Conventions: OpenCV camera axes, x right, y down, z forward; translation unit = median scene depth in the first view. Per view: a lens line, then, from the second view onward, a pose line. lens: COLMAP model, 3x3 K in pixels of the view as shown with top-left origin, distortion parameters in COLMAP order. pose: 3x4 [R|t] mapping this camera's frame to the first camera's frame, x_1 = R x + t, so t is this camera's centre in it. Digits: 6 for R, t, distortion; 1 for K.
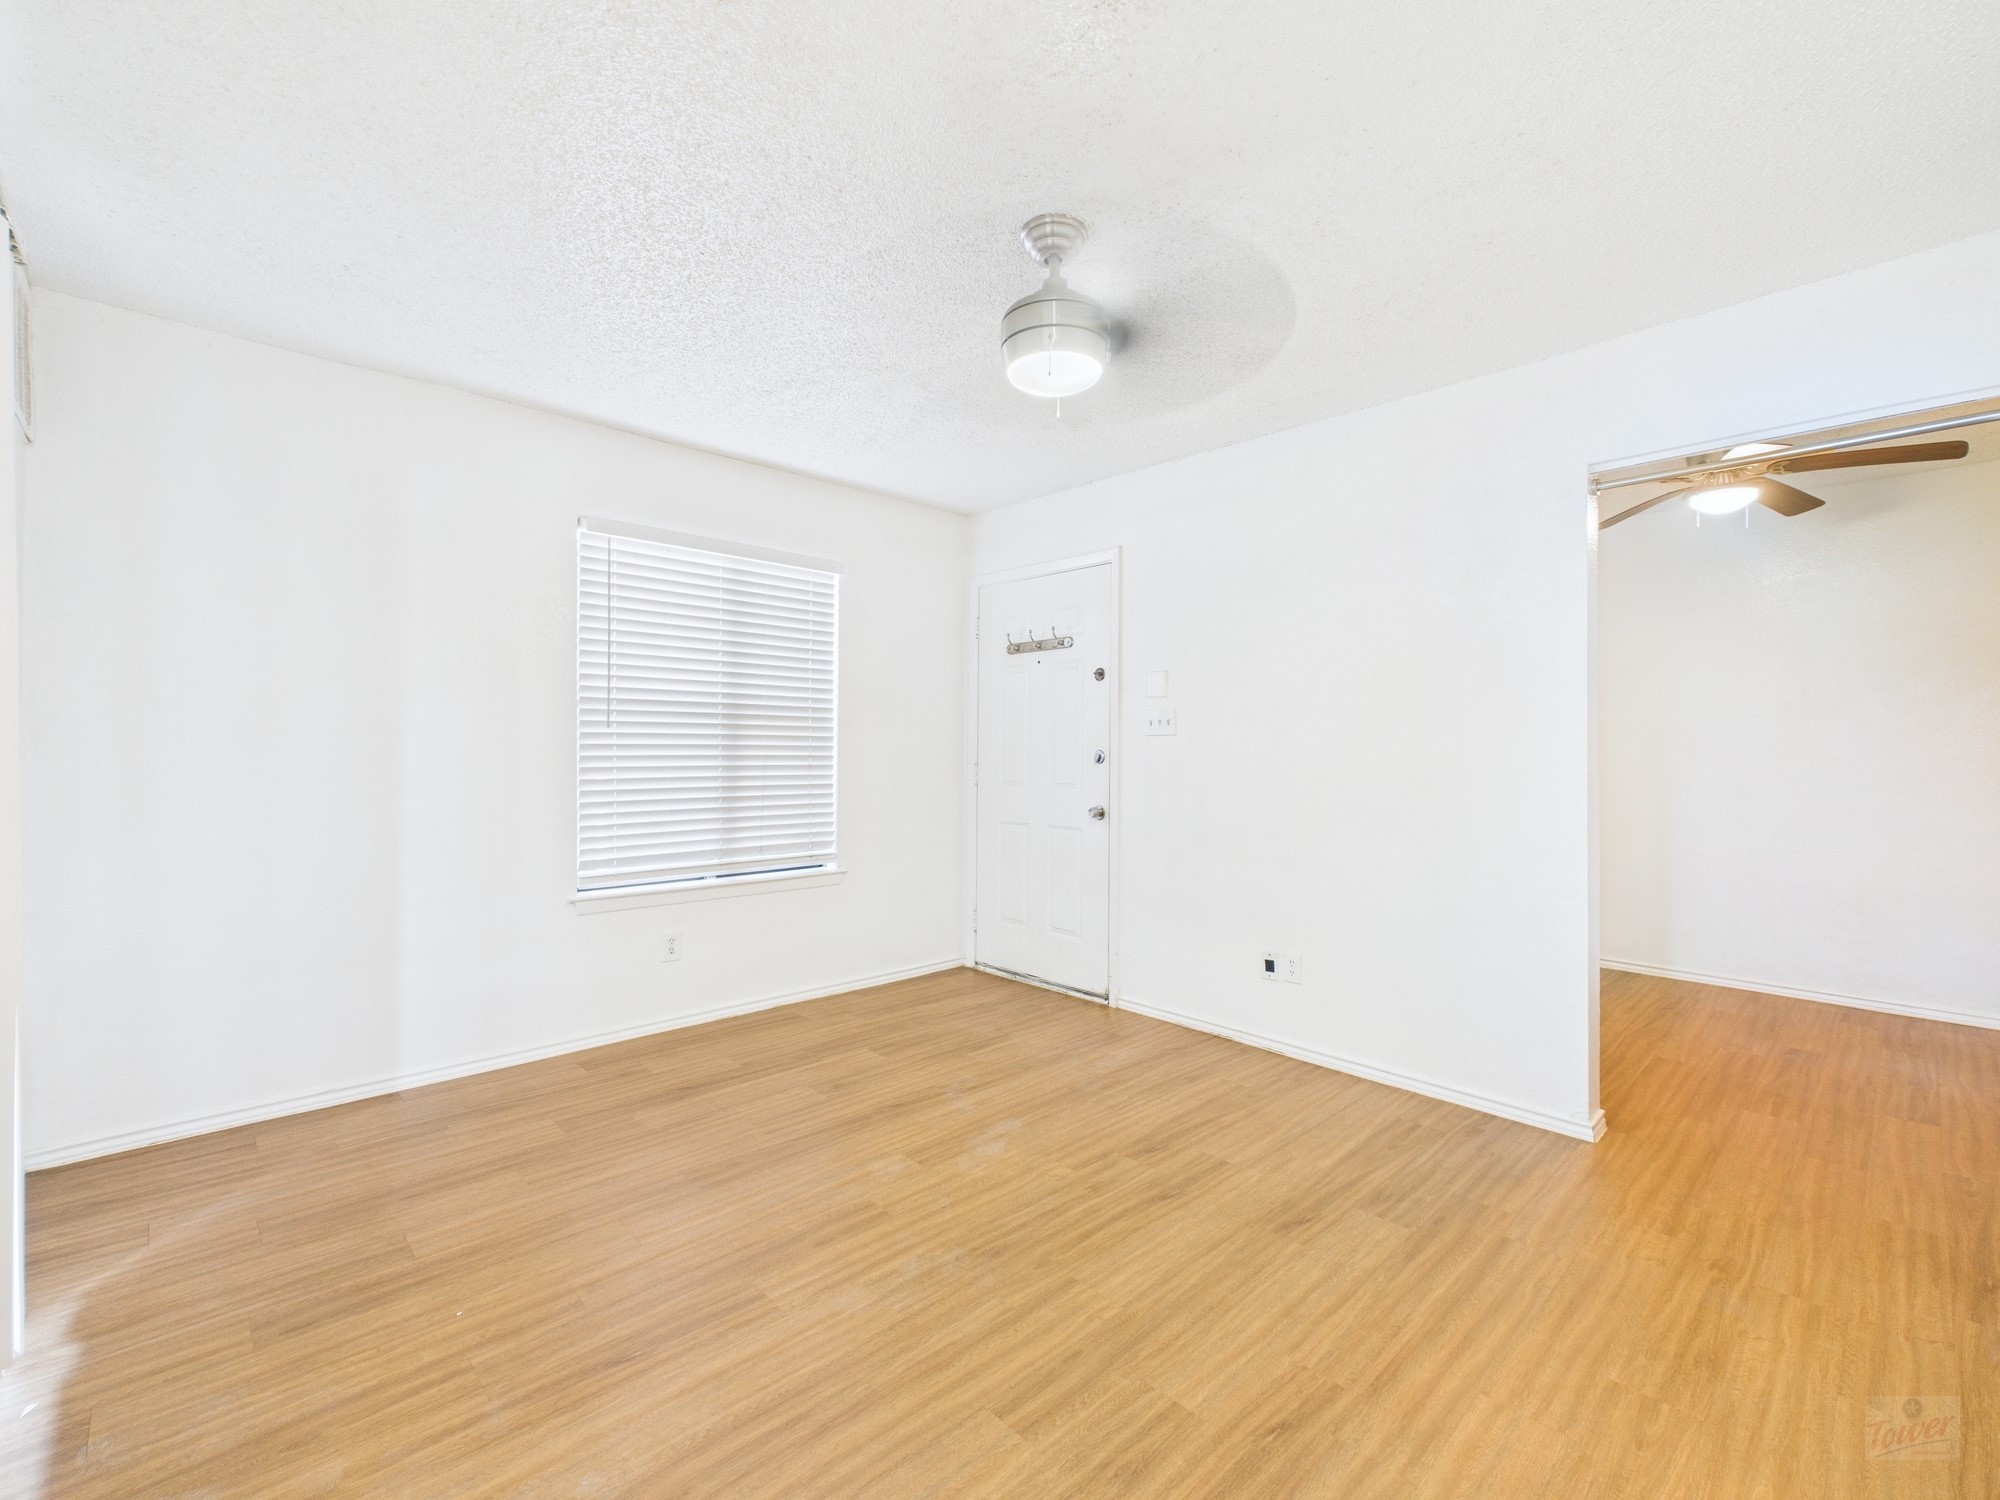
lens RADIAL K [[886.4, 0, 998.2], [0, 886.4, 734.6], [0, 0, 1]] dist [0.000469, 0.001463]
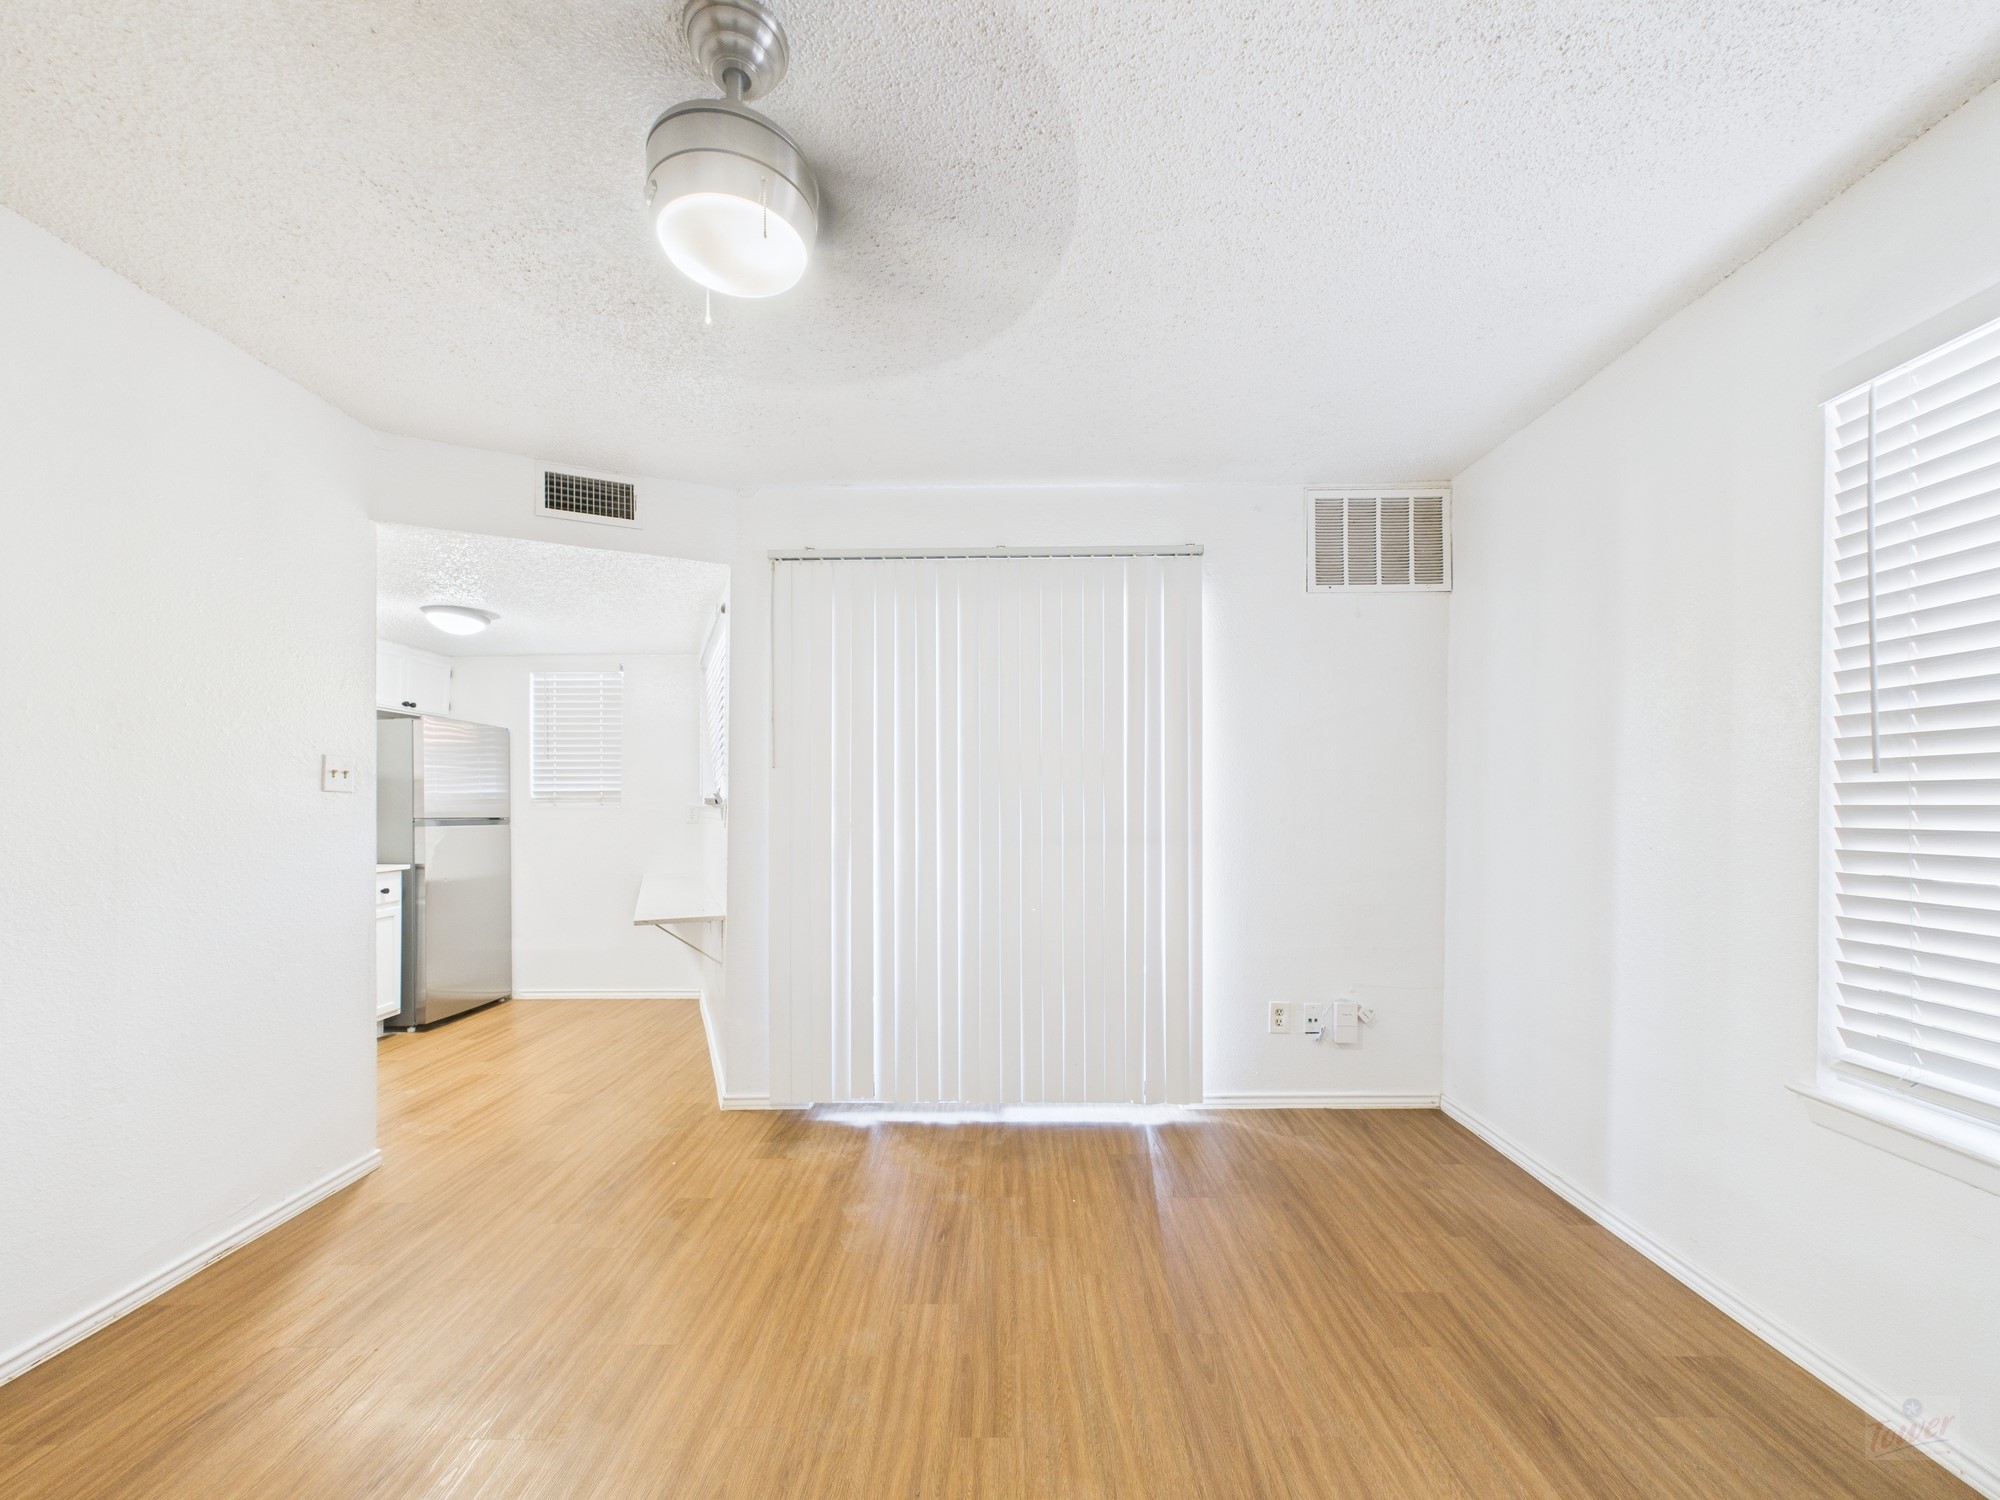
lens RADIAL K [[803.6, 0, 998.8], [0, 803.6, 802.0], [0, 0, 1]] dist [0.001735, -0.000071]
pose [[-0.698300, -0.004931, -0.715788, 0.304738], [0.006726, 0.999887, -0.013450, 0.015855], [0.715774, -0.014207, -0.698188, 1.343877]]
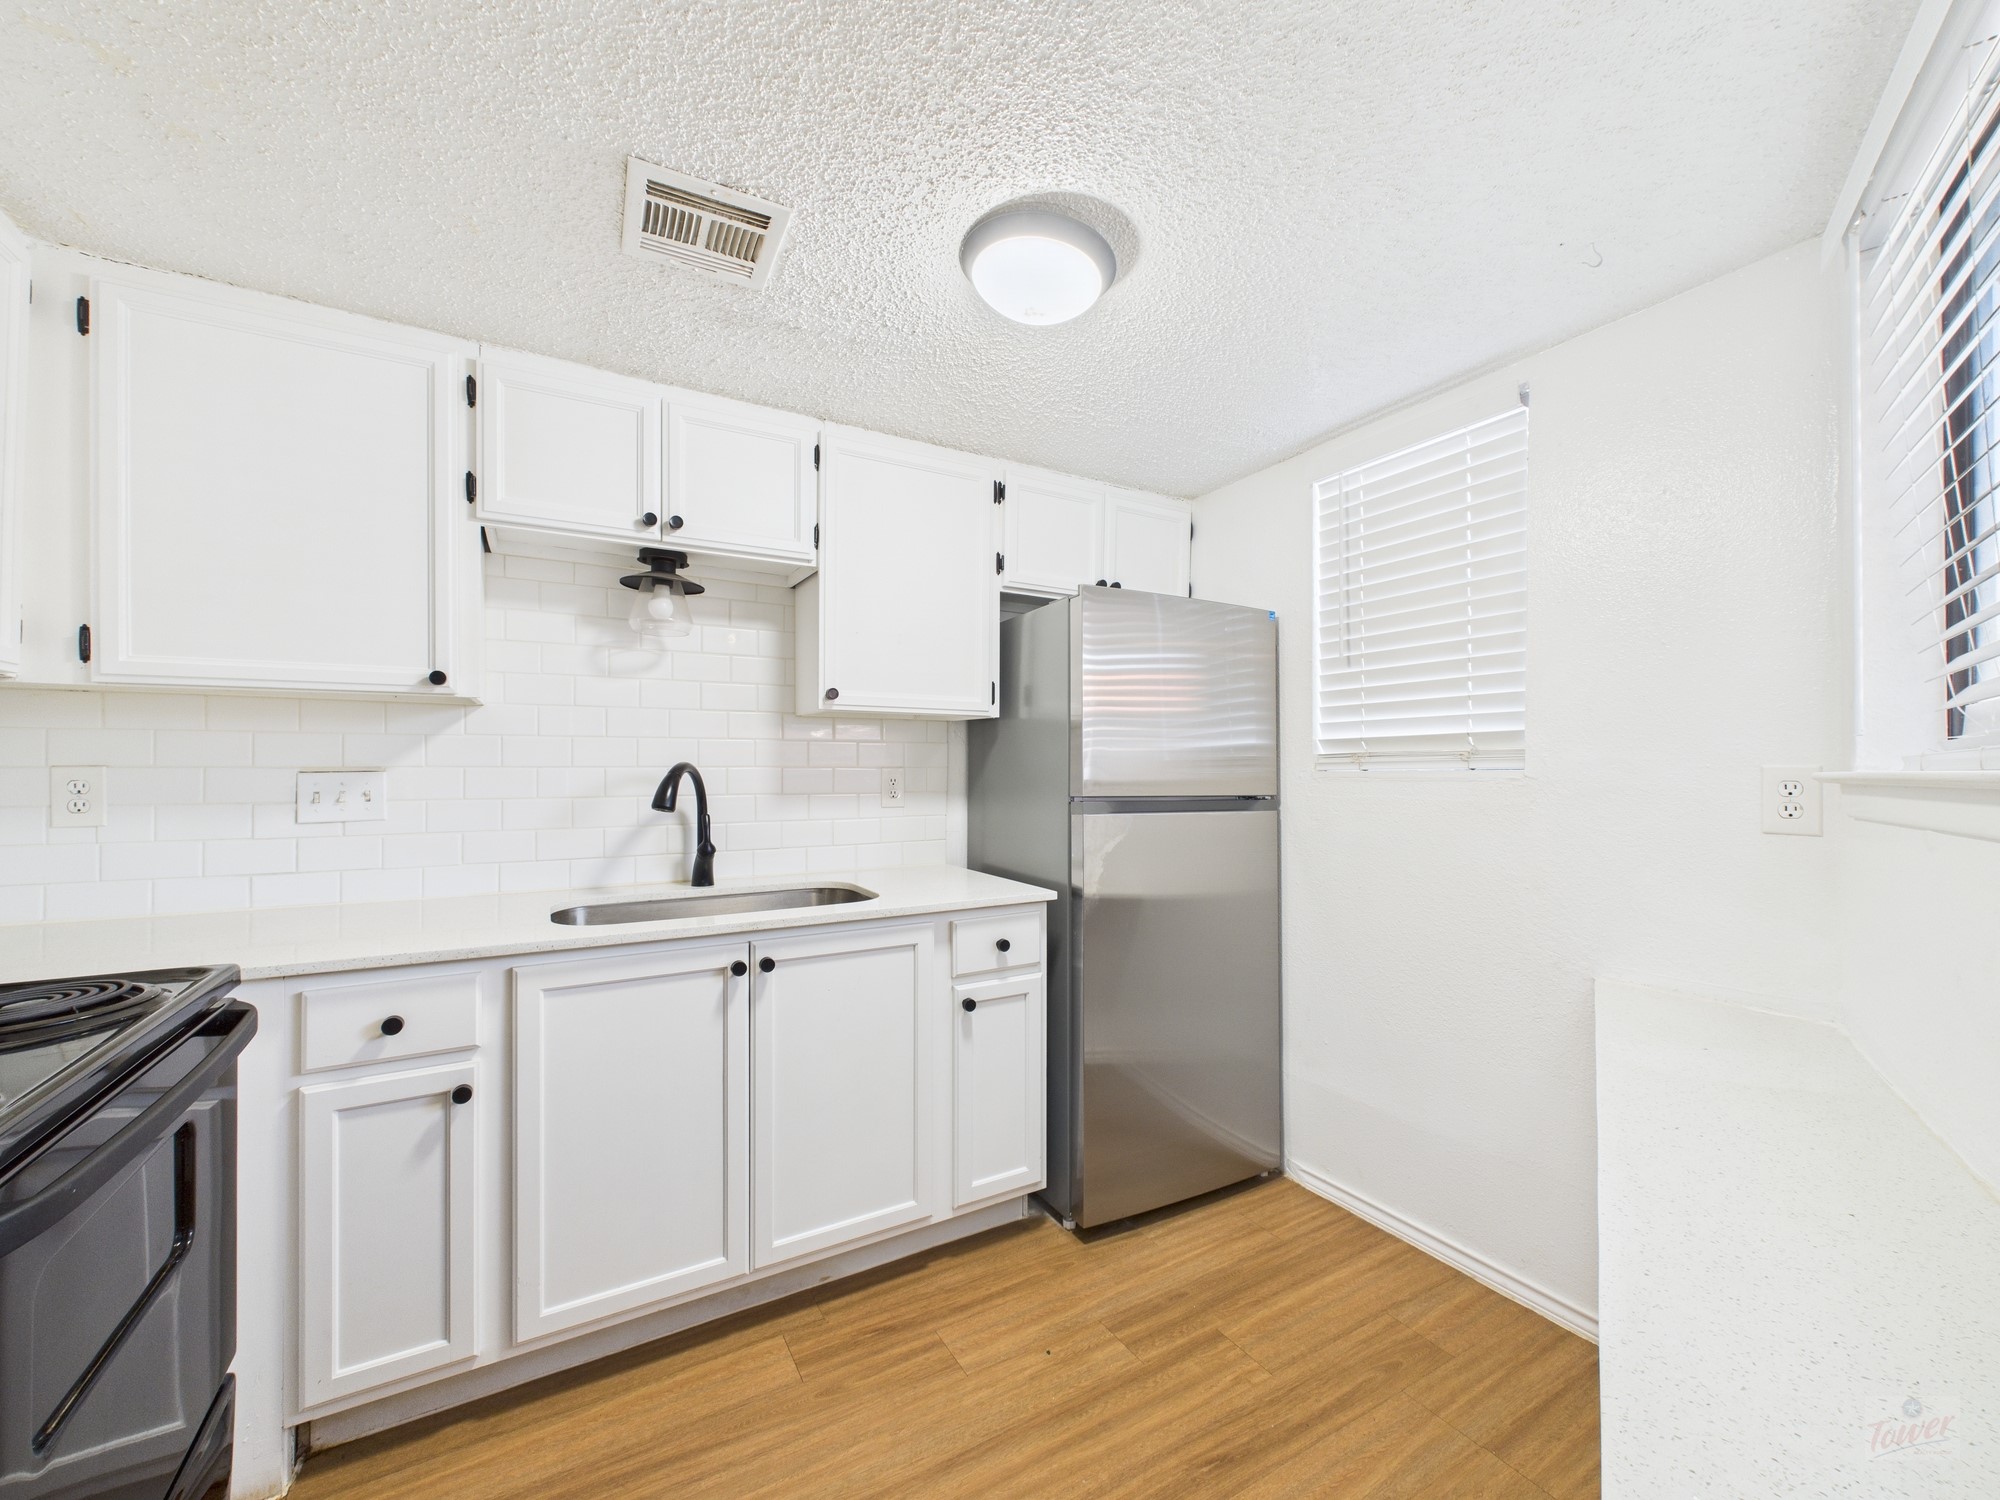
lens RADIAL K [[803.6, 0, 998.6], [0, 803.6, 761.8], [0, 0, 1]] dist [0.001735, -0.000071]
pose [[-0.972411, 0.000163, 0.233274, -0.176018], [-0.004702, 0.999783, -0.020299, -0.000044], [-0.233227, -0.020836, -0.972199, 0.093126]]
